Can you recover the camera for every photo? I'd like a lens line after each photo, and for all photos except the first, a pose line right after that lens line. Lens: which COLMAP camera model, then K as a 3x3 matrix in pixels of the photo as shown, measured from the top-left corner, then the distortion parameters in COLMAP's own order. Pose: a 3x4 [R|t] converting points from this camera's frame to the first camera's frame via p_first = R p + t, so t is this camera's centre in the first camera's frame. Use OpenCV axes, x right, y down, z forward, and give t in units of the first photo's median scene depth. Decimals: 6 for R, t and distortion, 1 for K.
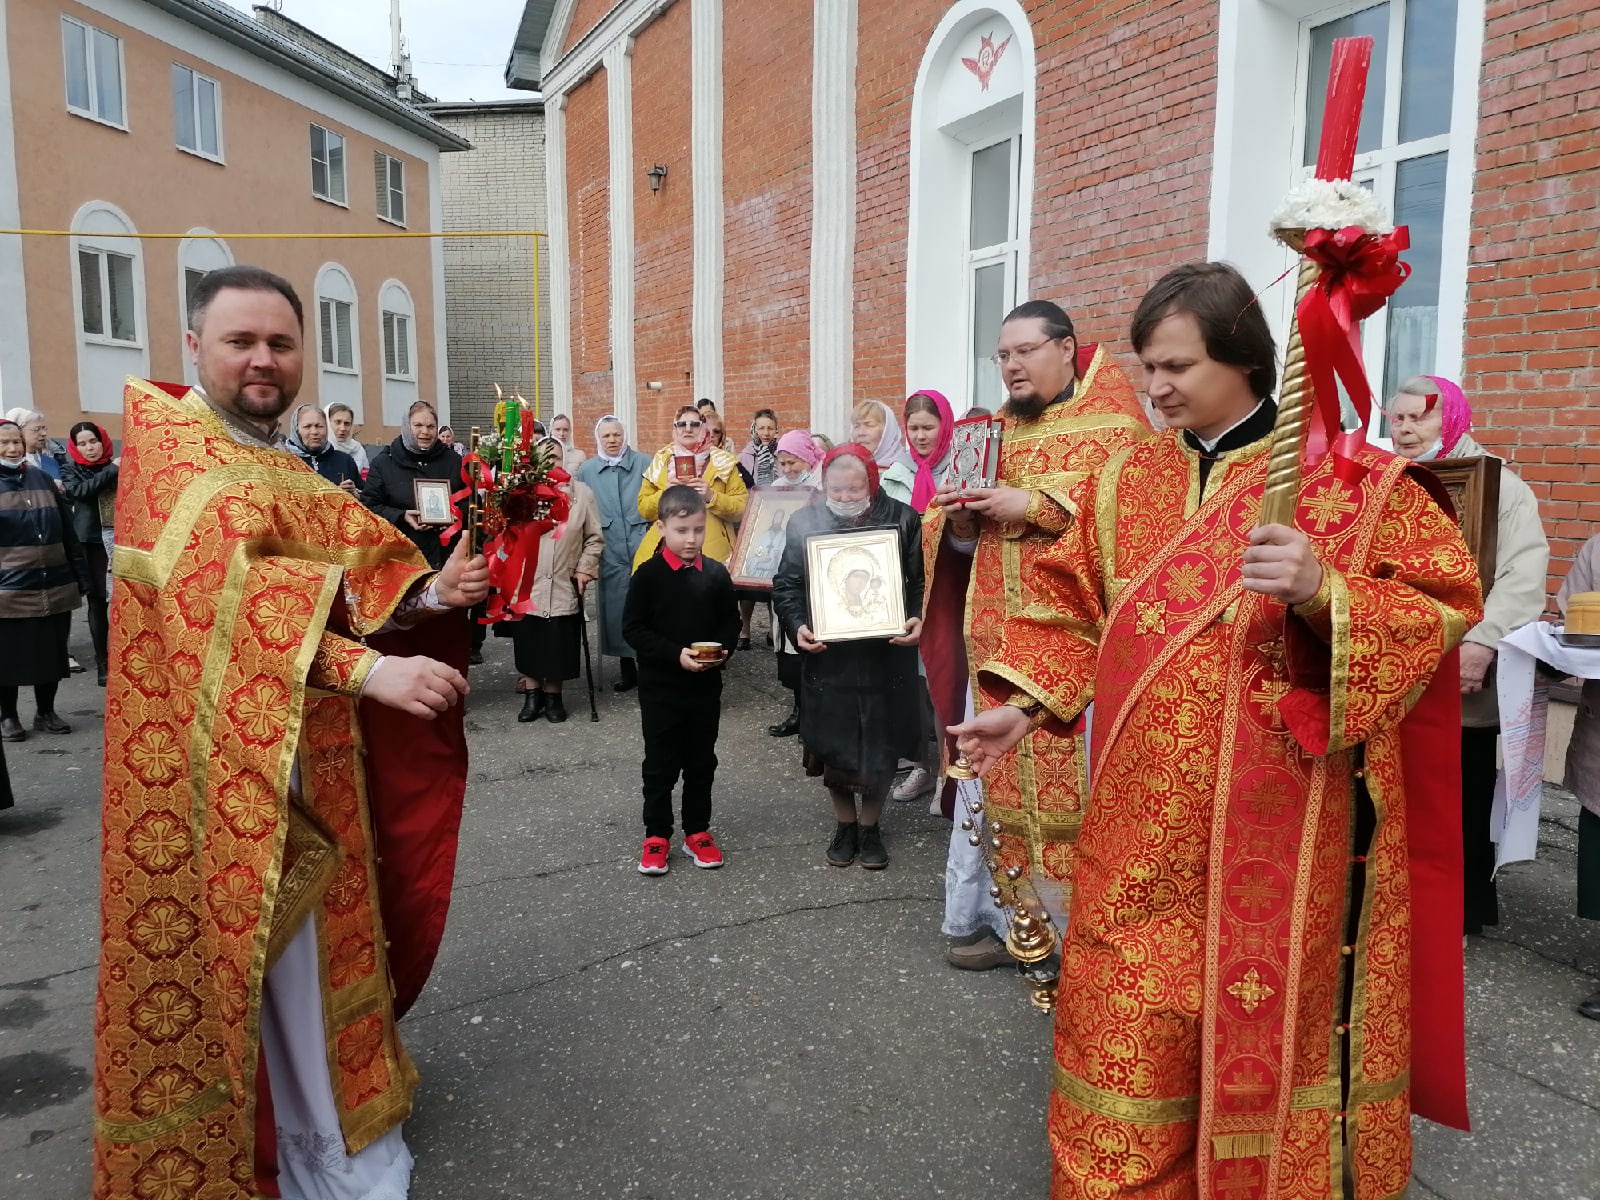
lens RADIAL K [[1145.8, 0, 802.5], [0, 1145.8, 601.0], [0, 0, 1]] dist [0.054614, -0.054713]
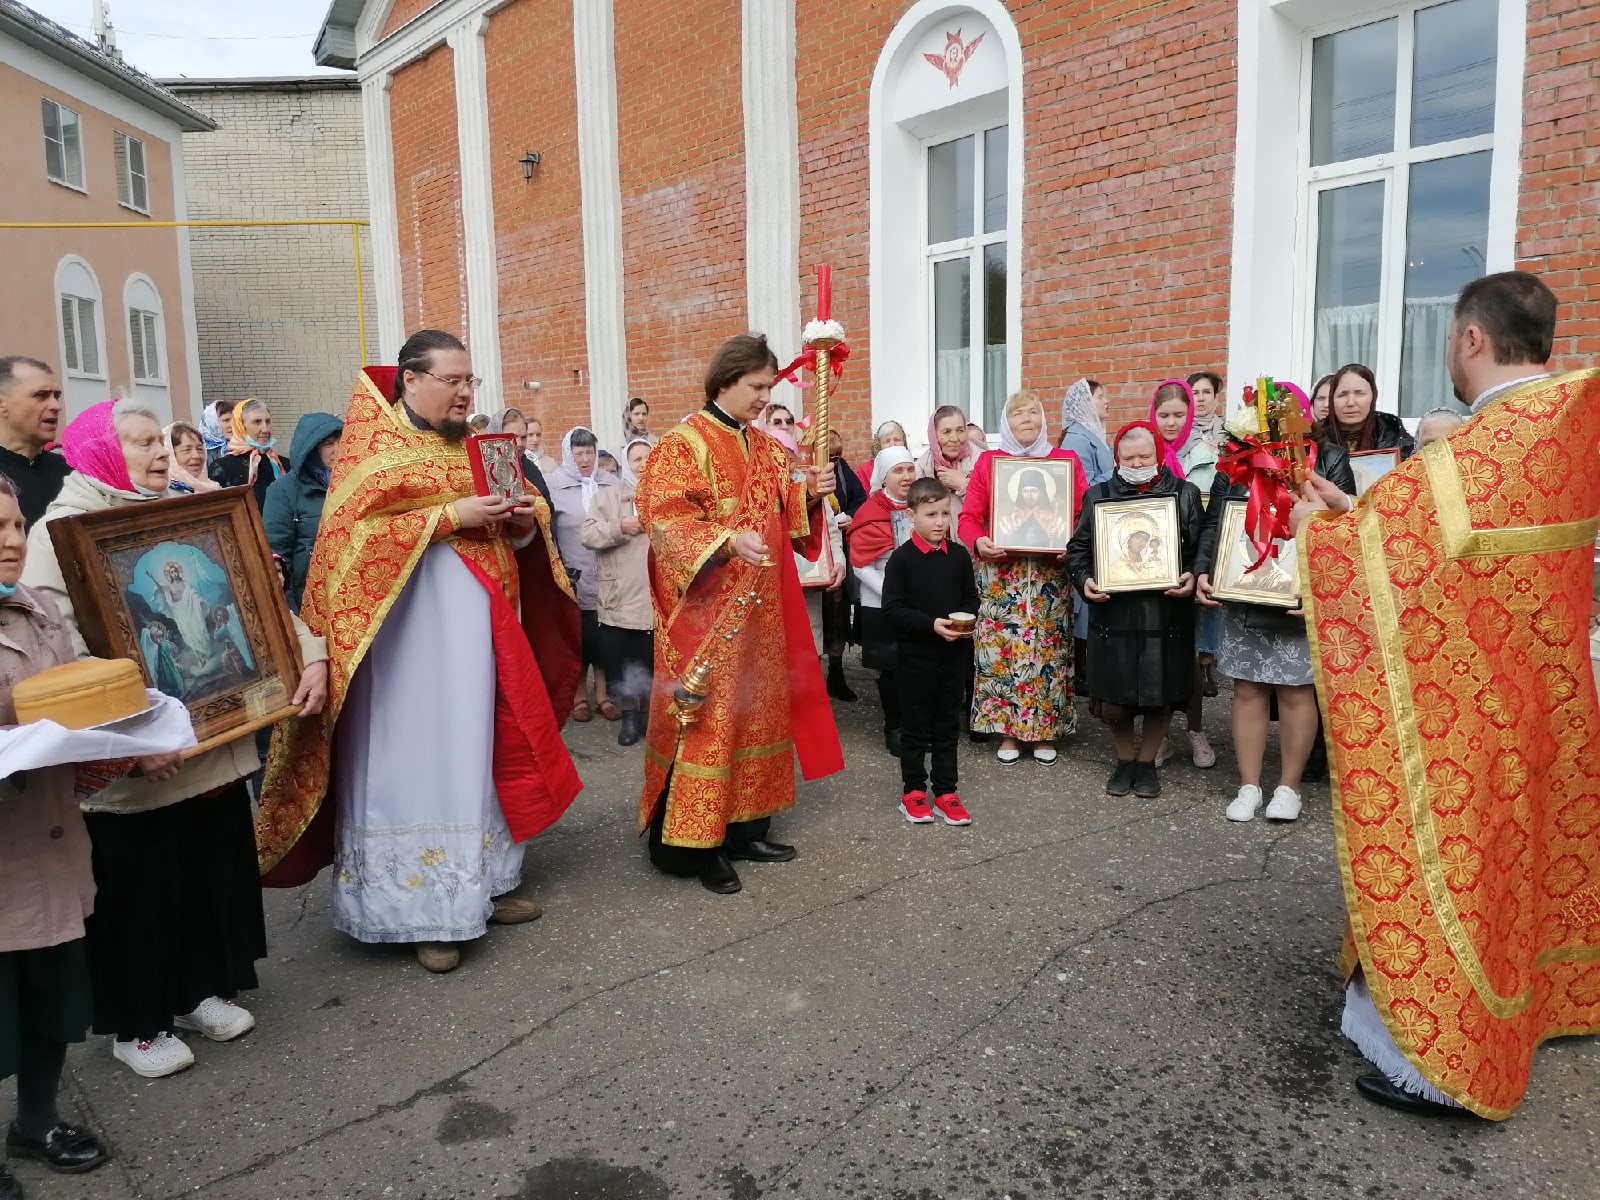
lens RADIAL K [[1160.1, 0, 793.3], [0, 1160.1, 596.6], [0, 0, 1]] dist [0.047718, -0.045073]
pose [[0.976802, -0.059689, 0.205656, -0.204609], [0.059863, 0.998192, 0.005382, -0.008932], [-0.205606, 0.007054, 0.978609, 0.028790]]
